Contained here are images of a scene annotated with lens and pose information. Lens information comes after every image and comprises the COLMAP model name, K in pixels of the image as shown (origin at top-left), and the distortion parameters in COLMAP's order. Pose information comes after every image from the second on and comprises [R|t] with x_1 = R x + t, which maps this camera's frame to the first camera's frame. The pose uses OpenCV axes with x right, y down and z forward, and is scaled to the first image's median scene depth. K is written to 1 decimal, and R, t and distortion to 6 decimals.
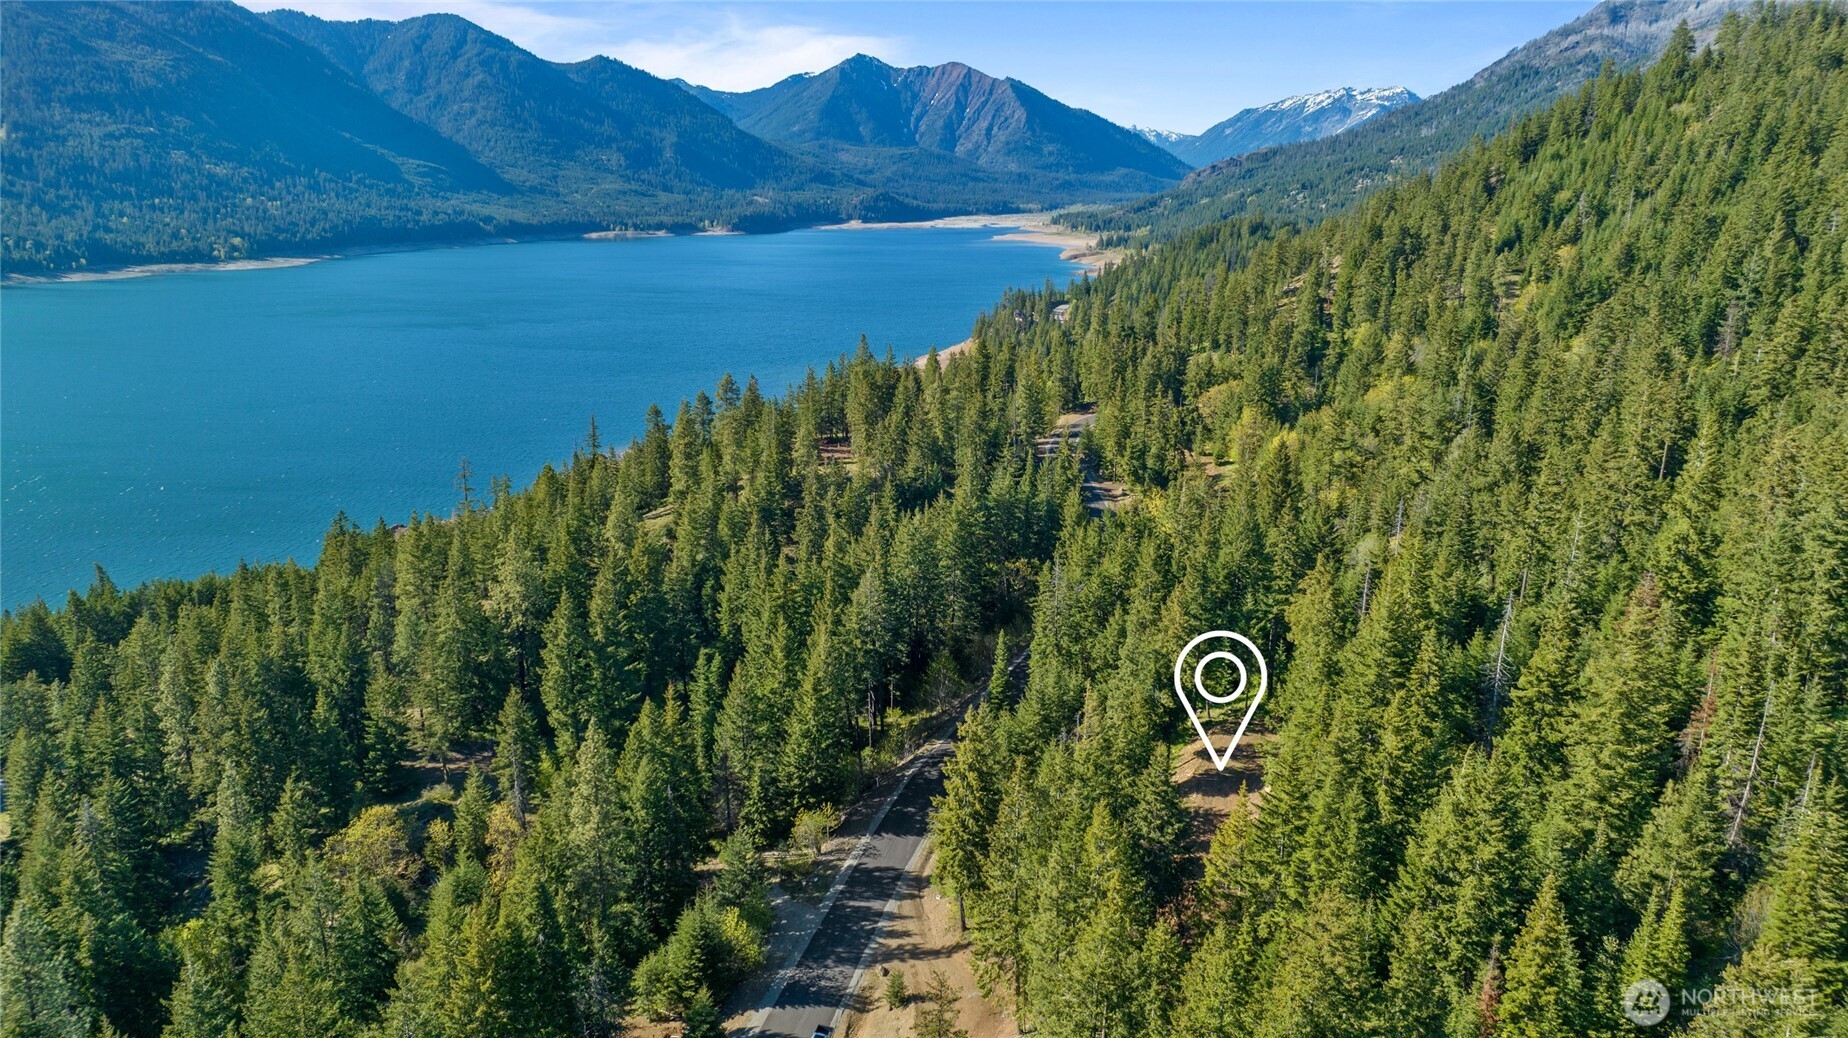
lens RADIAL K [[1335.6, 0, 924.0], [0, 1335.6, 519.0], [0, 0, 1]] dist [-0.004440, 0.005976]
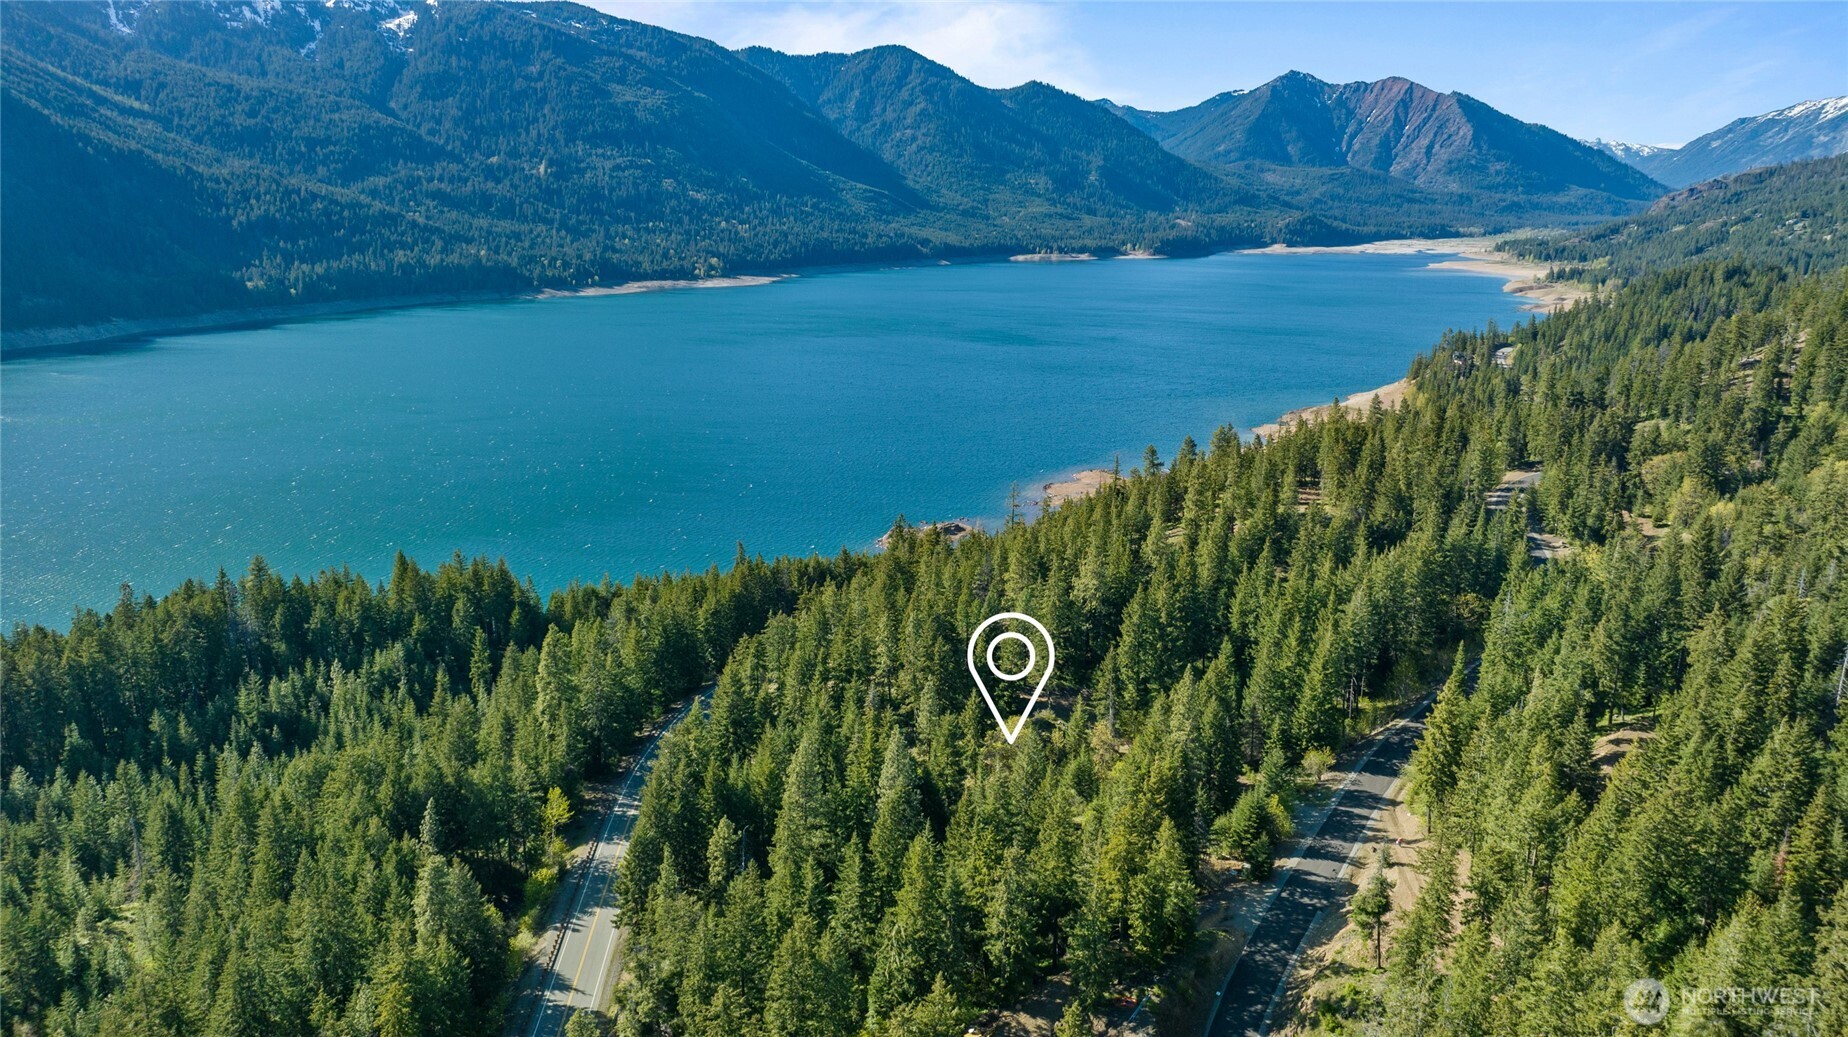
lens RADIAL K [[1335.6, 0, 924.0], [0, 1335.6, 518.5], [0, 0, 1]] dist [-0.004440, 0.005976]
pose [[0.954347, 0.067836, -0.290894, -0.034431], [-0.072115, 0.997388, -0.003999, 0.001455], [0.289863, 0.024794, 0.956747, -0.208515]]
